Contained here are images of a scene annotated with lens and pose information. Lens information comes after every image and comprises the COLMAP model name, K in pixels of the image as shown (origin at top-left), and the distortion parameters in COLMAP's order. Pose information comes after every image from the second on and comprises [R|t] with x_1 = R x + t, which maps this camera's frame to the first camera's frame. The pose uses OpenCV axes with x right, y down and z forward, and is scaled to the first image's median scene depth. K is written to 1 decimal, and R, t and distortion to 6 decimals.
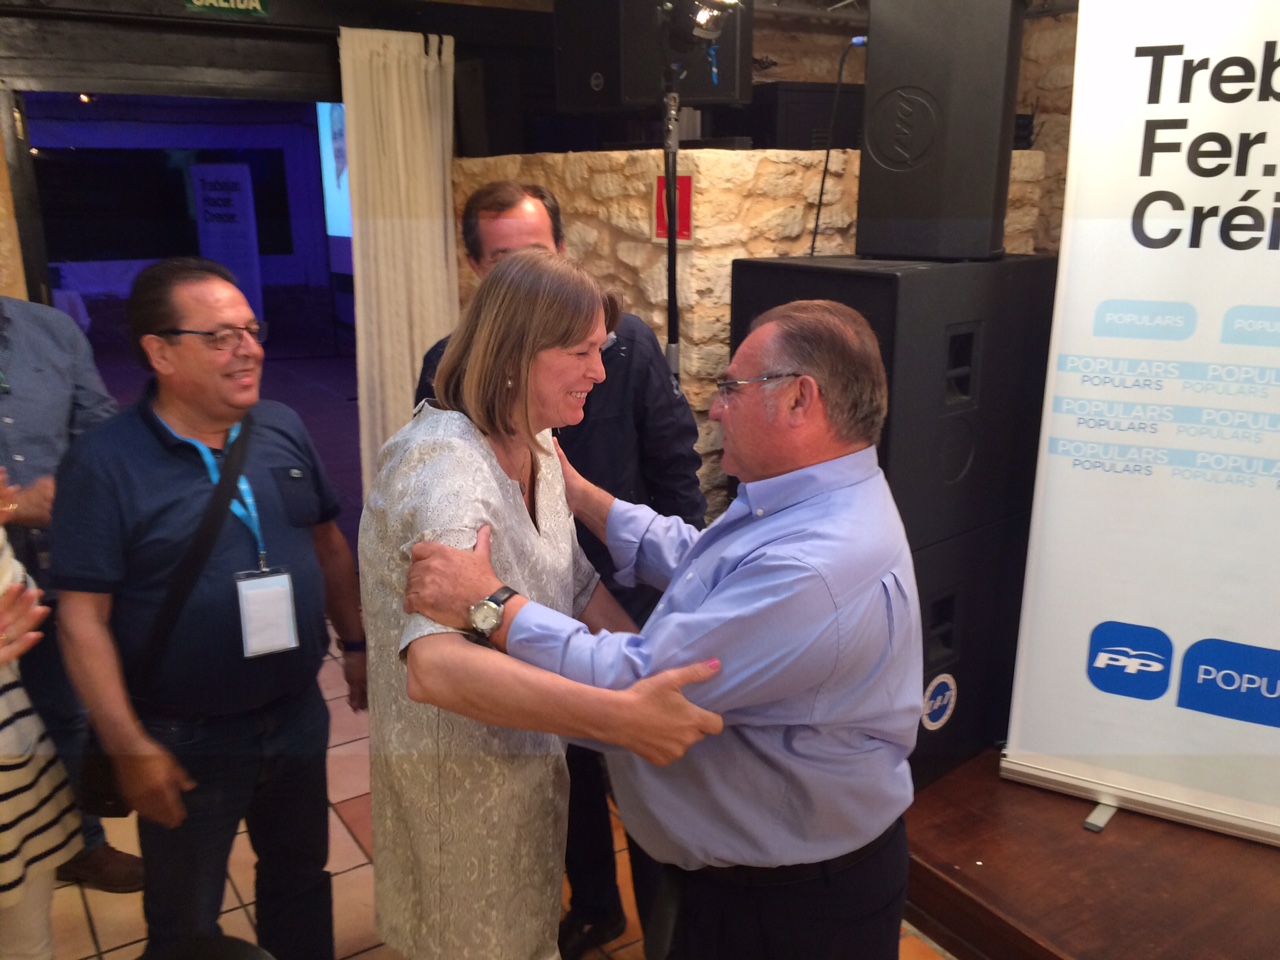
lens RADIAL K [[1080.3, 0, 640.0], [0, 1080.3, 480.0], [0, 0, 1]] dist [0.084971, -0.114275]
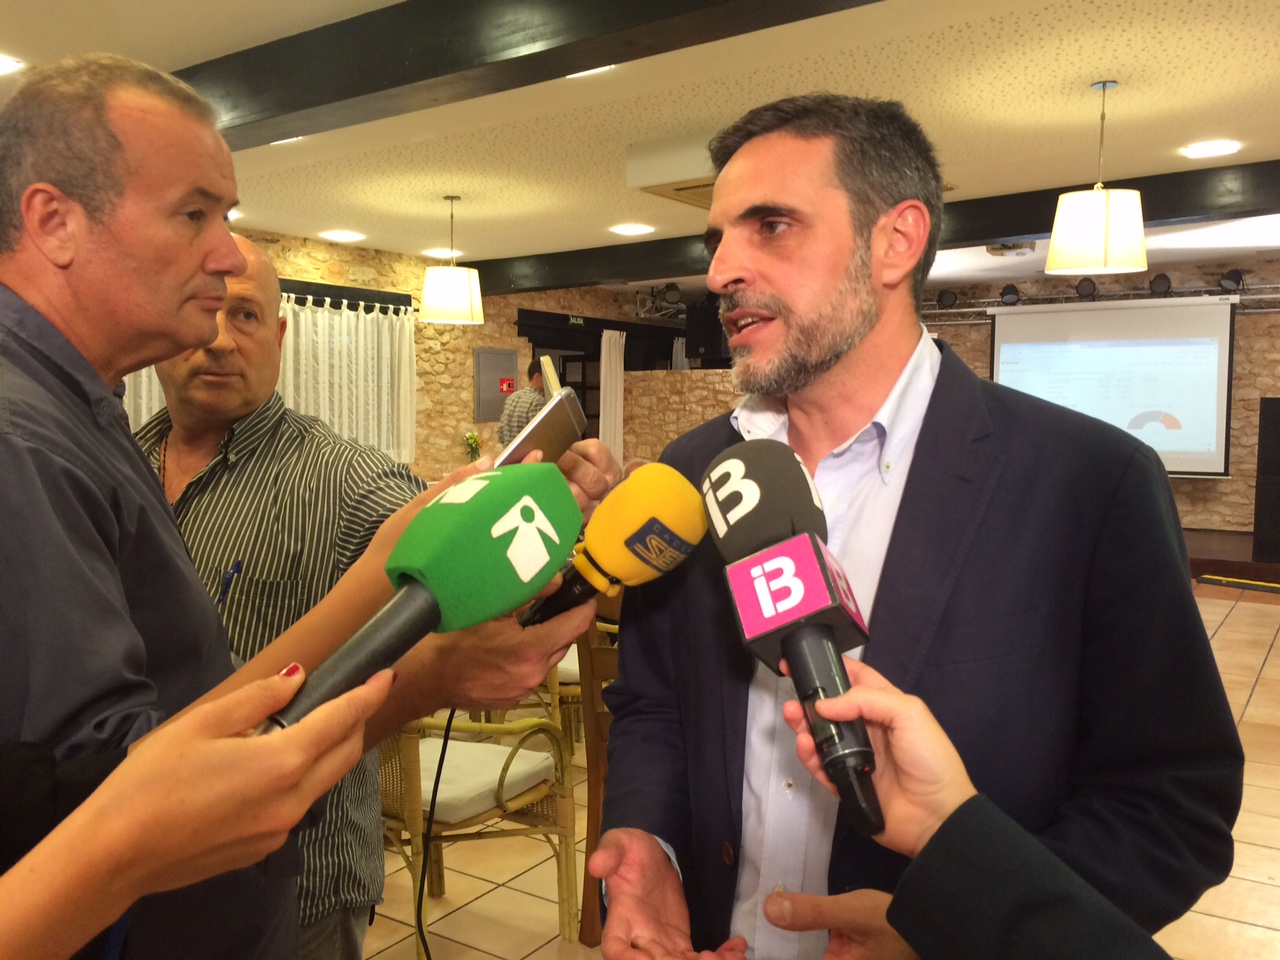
lens RADIAL K [[1065.7, 0, 631.5], [0, 1065.7, 480.1], [0, 0, 1]] dist [0.091595, -0.114560]
pose [[0.925393, -0.015820, 0.378678, -1.527673], [0.090823, 0.979273, -0.181038, 0.622655], [-0.367966, 0.201924, 0.907650, -1.883631]]
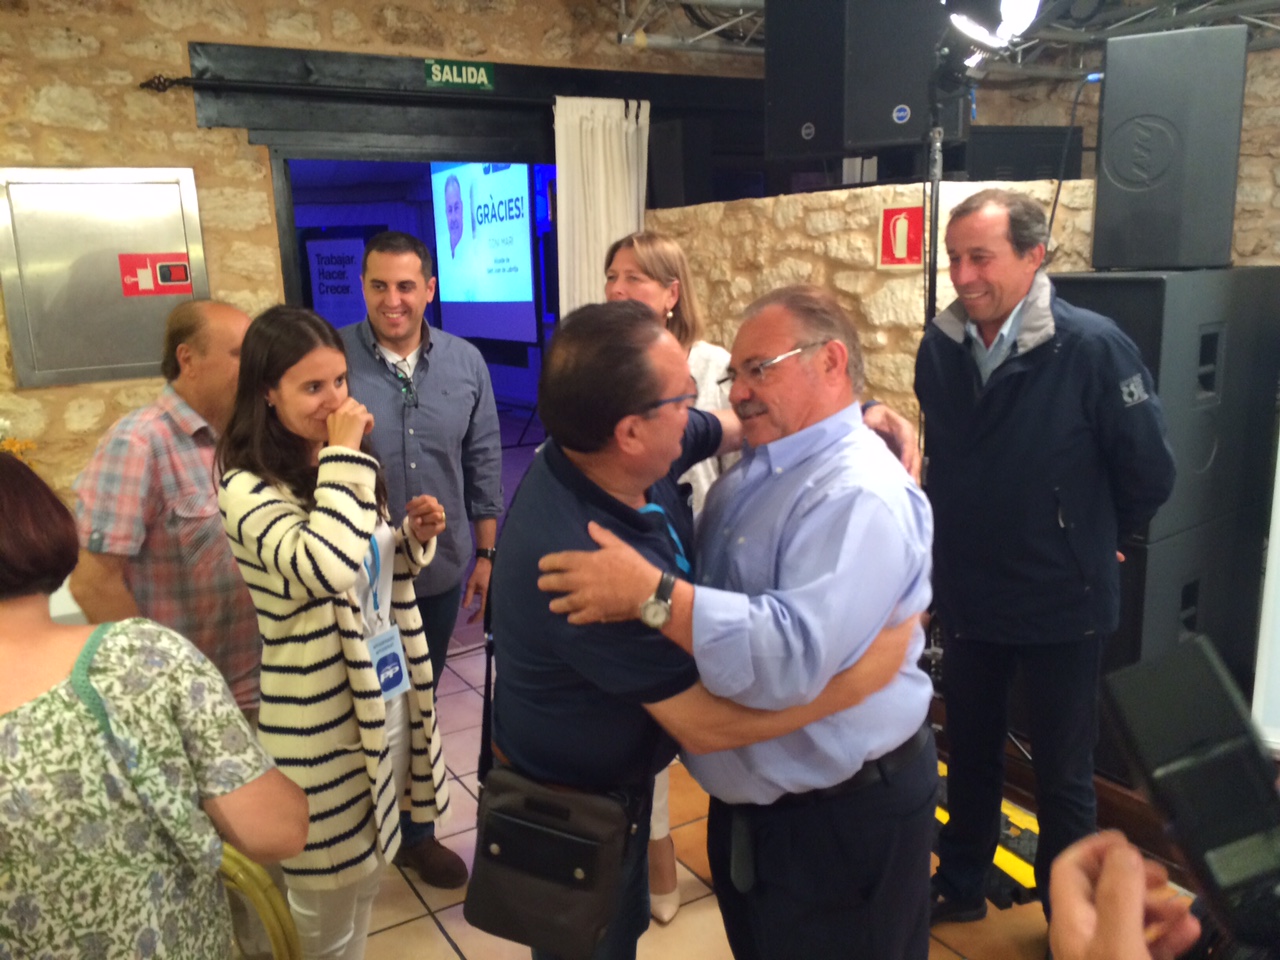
lens RADIAL K [[1065.7, 0, 631.5], [0, 1065.7, 480.1], [0, 0, 1]] dist [0.091595, -0.114560]
pose [[0.998444, -0.018593, -0.052573, -0.168620], [0.015470, 0.998127, -0.059193, 0.049693], [0.053575, 0.058287, 0.996861, -0.076768]]
